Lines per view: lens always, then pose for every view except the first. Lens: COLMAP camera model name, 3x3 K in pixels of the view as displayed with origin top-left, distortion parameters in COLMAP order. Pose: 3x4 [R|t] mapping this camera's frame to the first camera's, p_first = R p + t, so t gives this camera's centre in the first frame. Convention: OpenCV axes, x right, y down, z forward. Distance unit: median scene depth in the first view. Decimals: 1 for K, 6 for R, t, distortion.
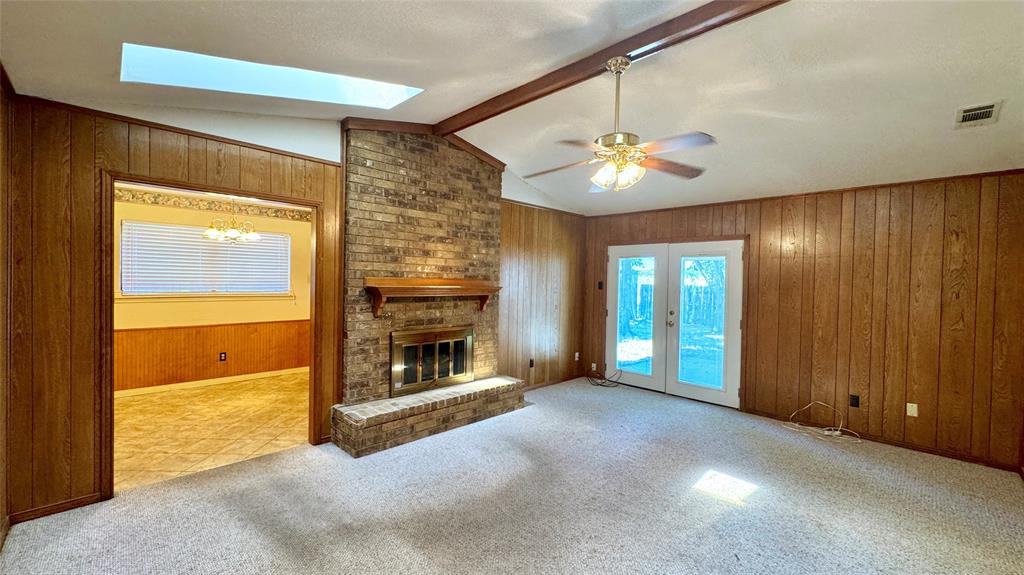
lens RADIAL K [[407.7, 0, 513.6], [0, 407.7, 286.6], [0, 0, 1]] dist [0.002434, -0.000106]
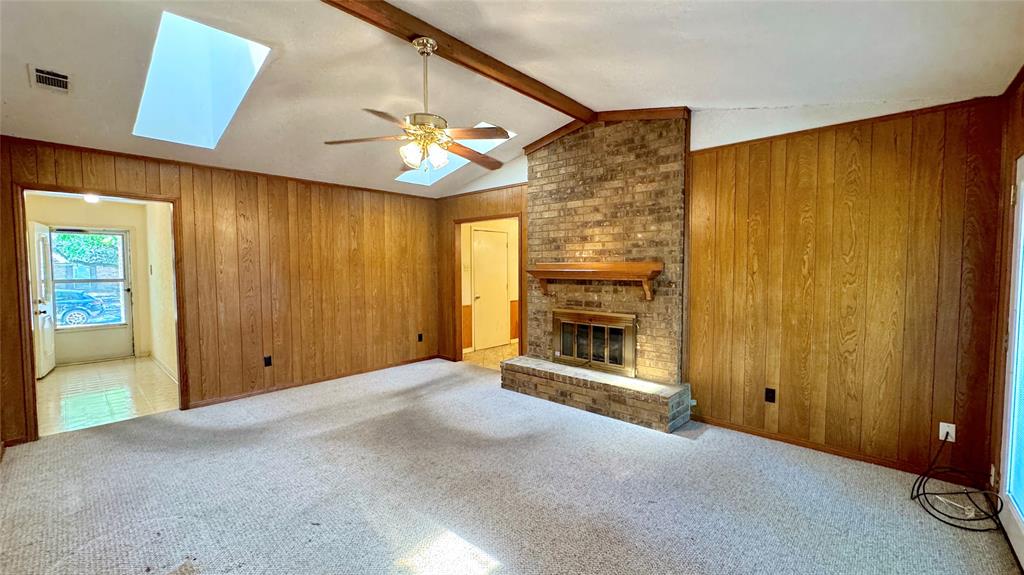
lens RADIAL K [[407.7, 0, 513.6], [0, 407.7, 286.6], [0, 0, 1]] dist [0.002434, -0.000106]
pose [[0.052307, 0.027798, -0.998244, 0.833808], [-0.014435, 0.999529, 0.027077, 0.015822], [0.998527, 0.012993, 0.052683, 0.757619]]
